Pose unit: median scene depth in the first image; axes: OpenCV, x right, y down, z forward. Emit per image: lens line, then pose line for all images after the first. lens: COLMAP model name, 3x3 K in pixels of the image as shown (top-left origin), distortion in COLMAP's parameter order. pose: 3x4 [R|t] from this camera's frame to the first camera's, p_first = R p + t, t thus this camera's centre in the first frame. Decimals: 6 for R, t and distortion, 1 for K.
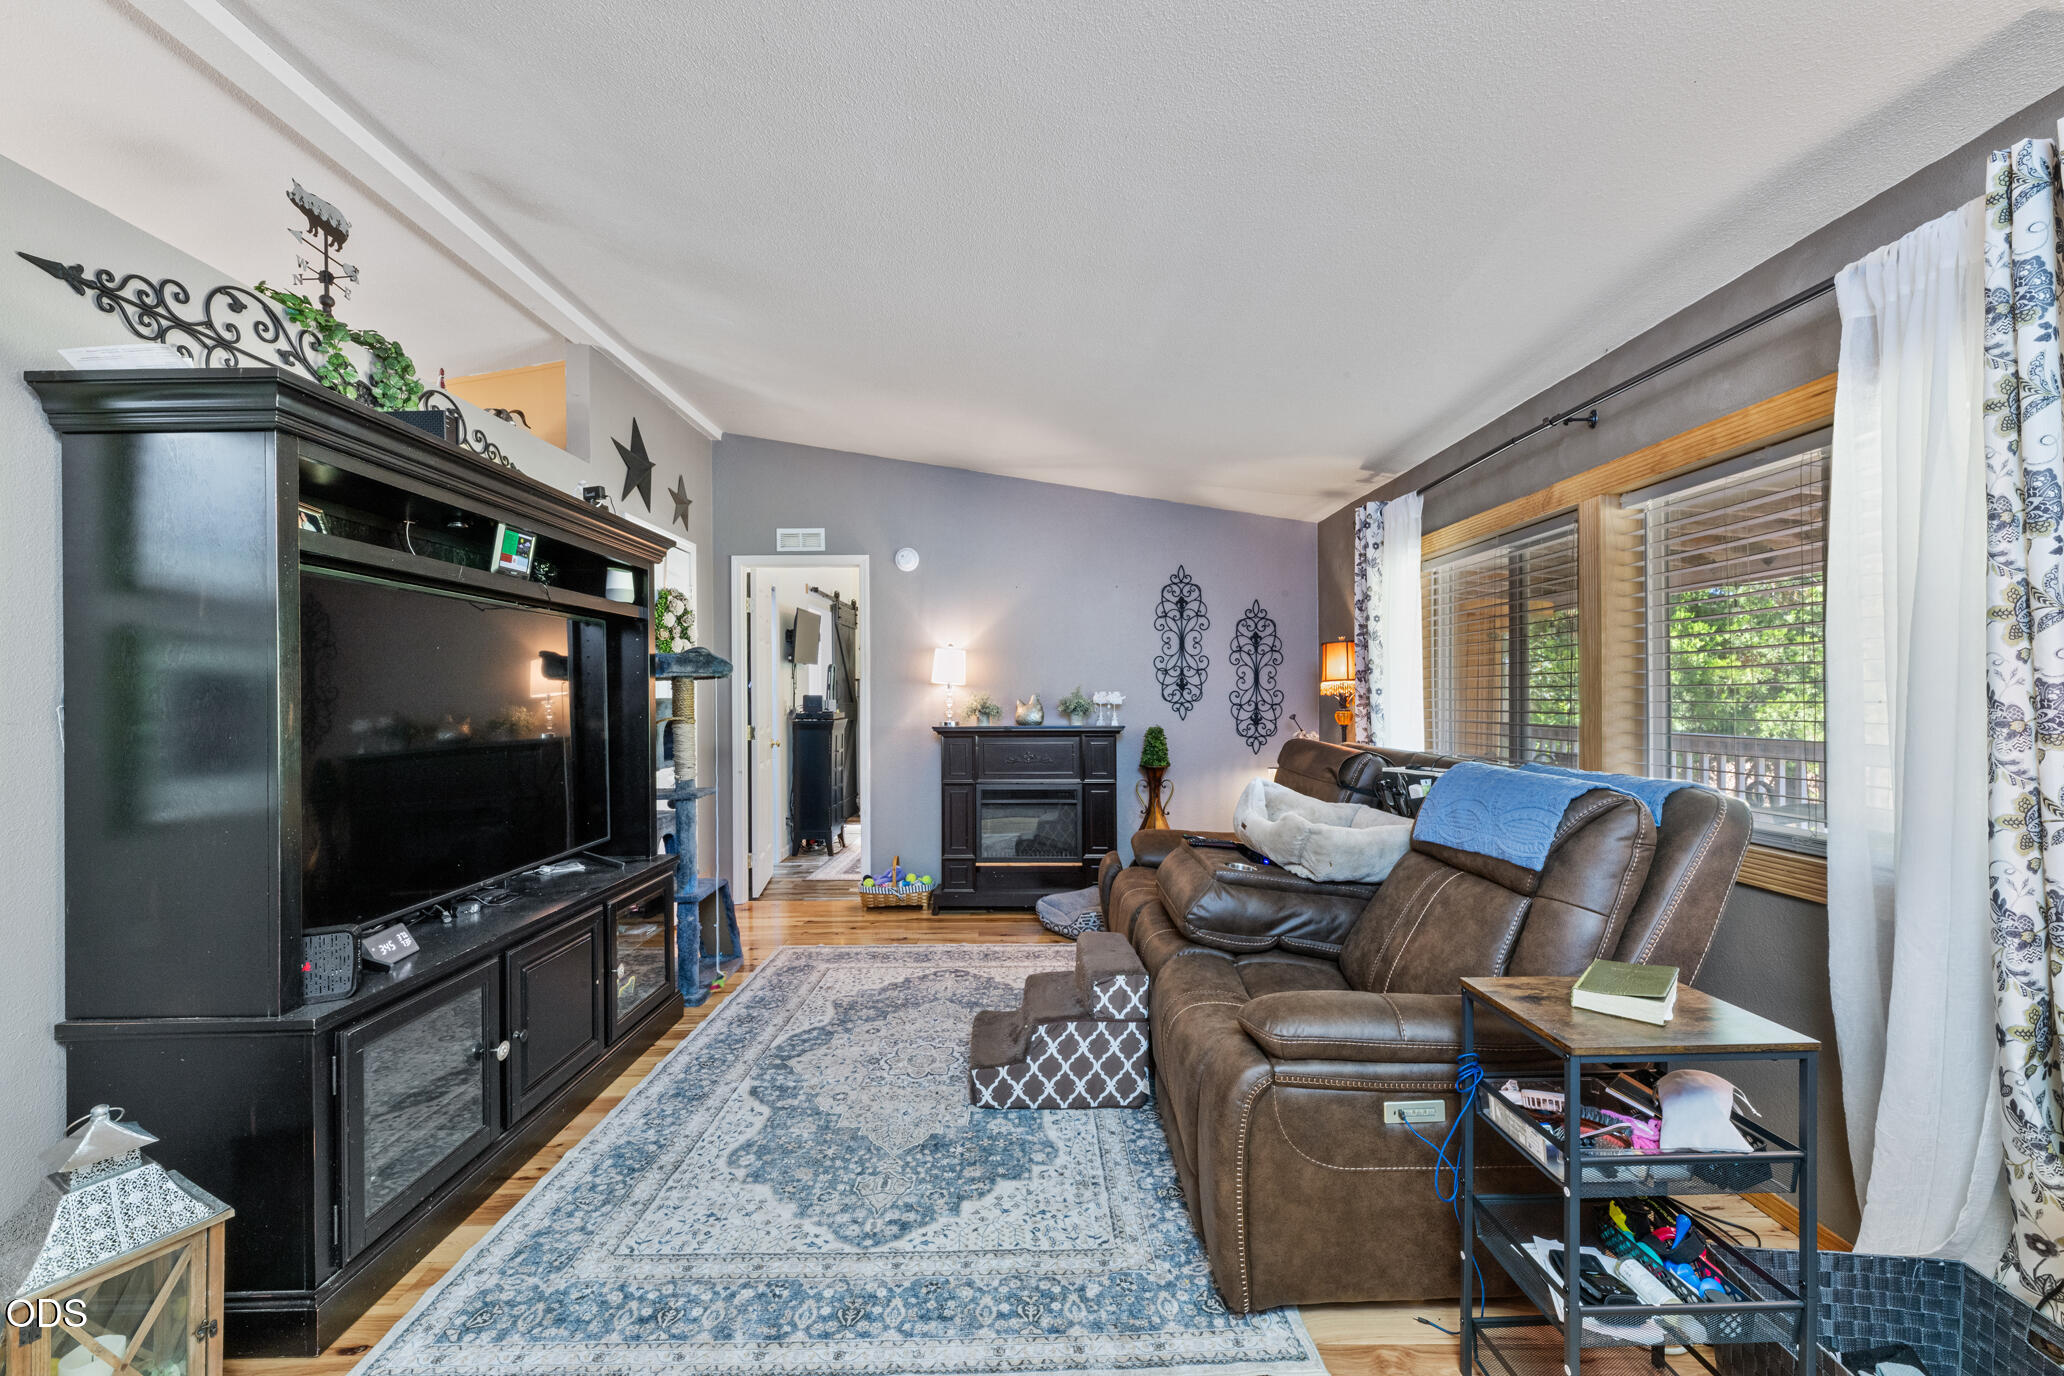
lens RADIAL K [[819.5, 0, 1034.5], [0, 819.5, 685.6], [0, 0, 1]] dist [0.002747, -0.000779]
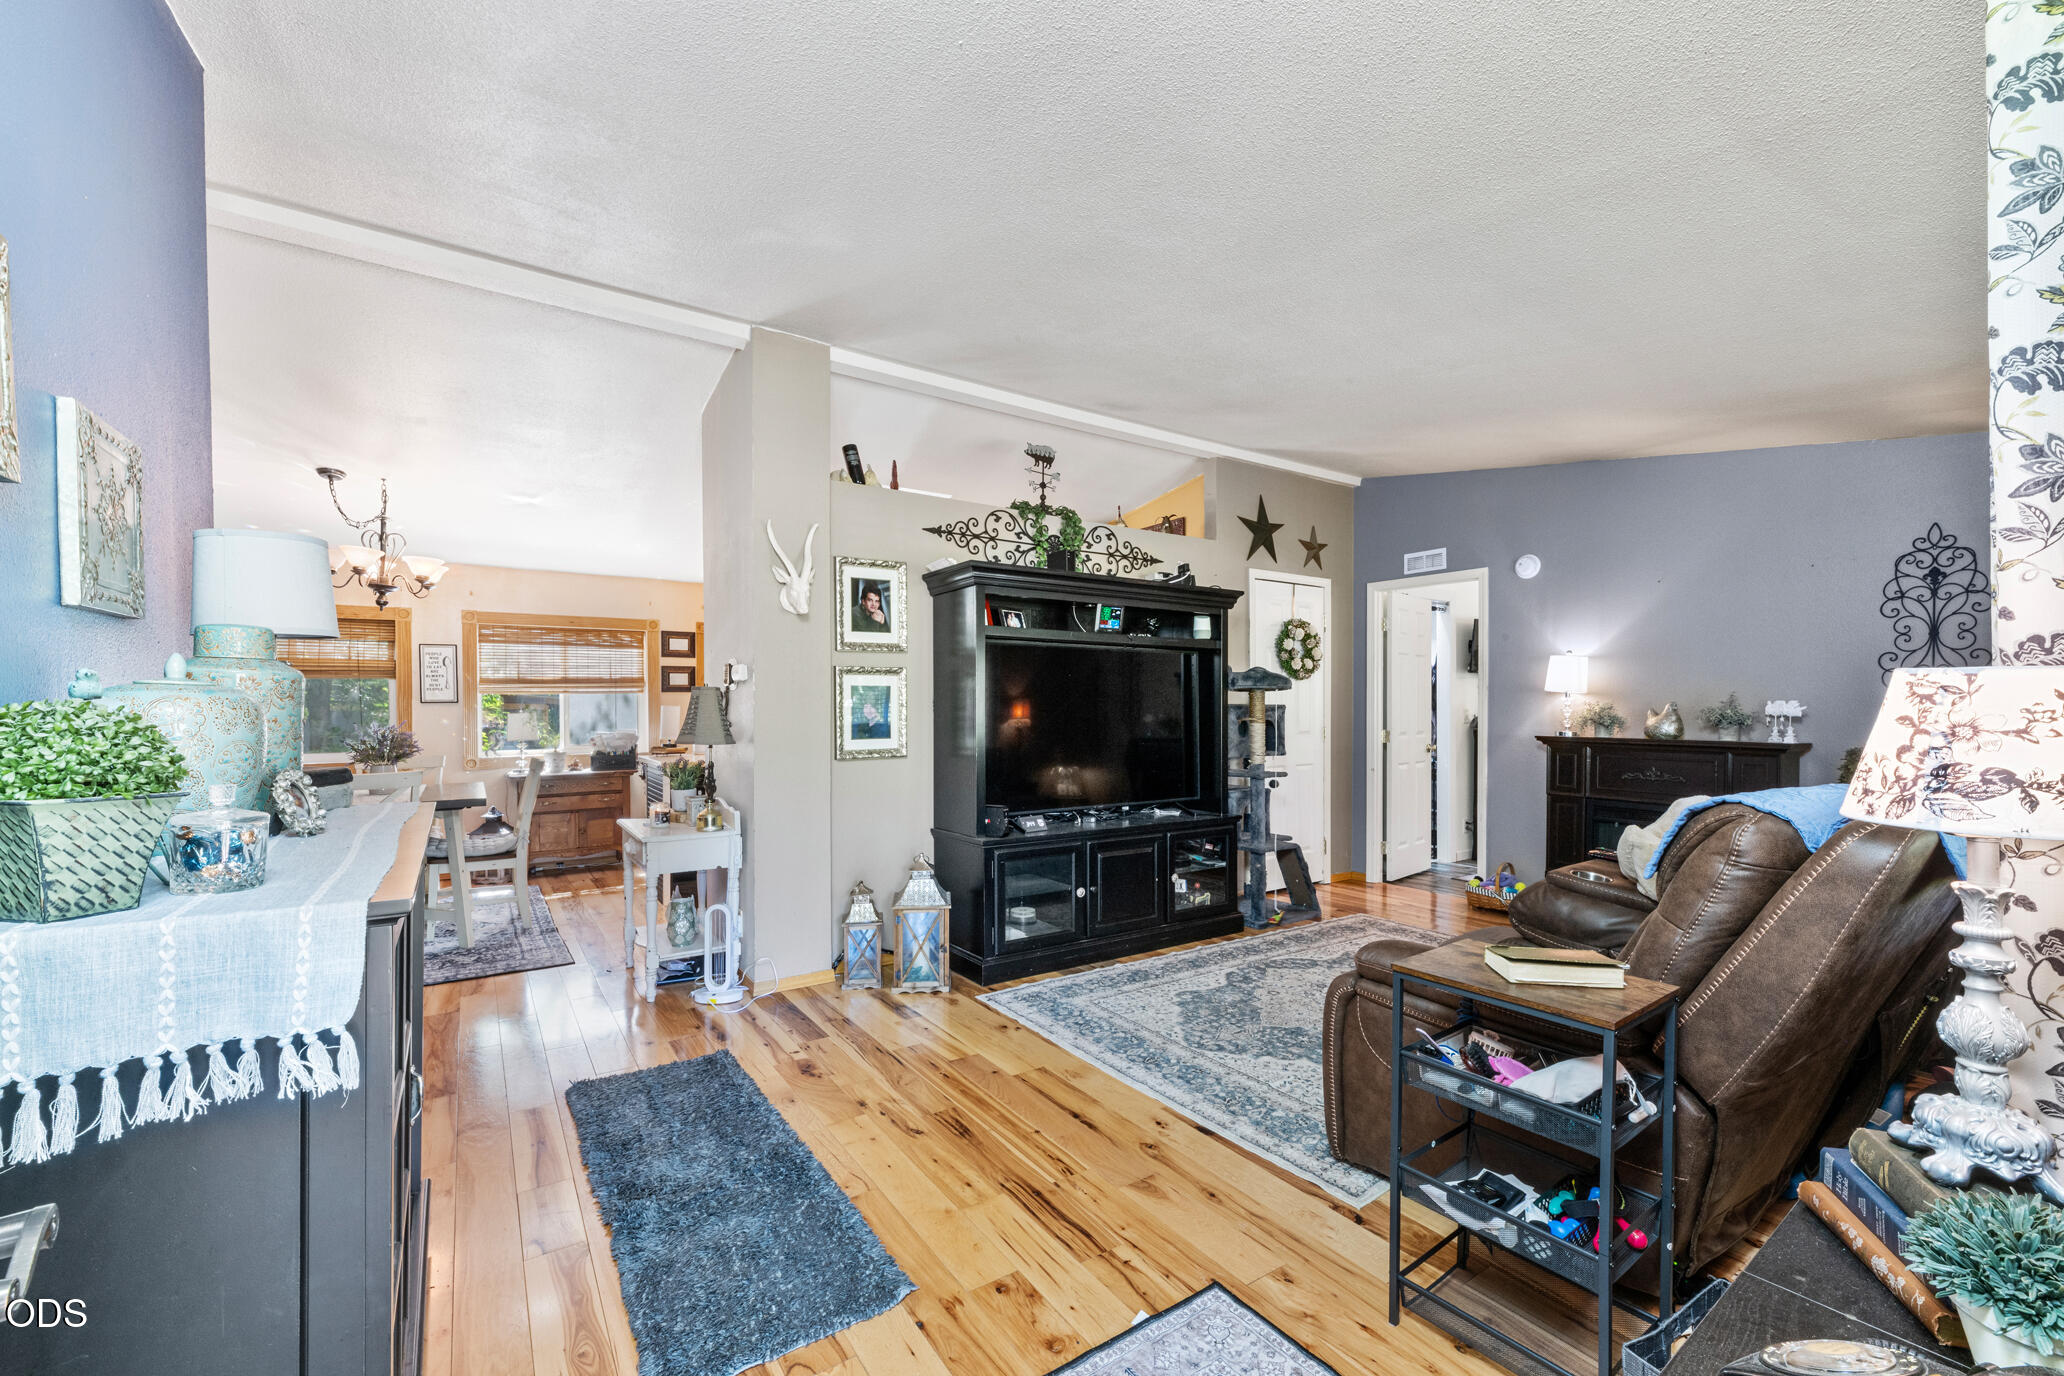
lens RADIAL K [[819.5, 0, 1032.4], [0, 819.5, 705.2], [0, 0, 1]] dist [0.002747, -0.000779]
pose [[0.563093, 0.005613, -0.826375, 0.708368], [0.003634, 0.999950, 0.009268, 0.004130], [0.826386, -0.008222, 0.563044, -0.111707]]
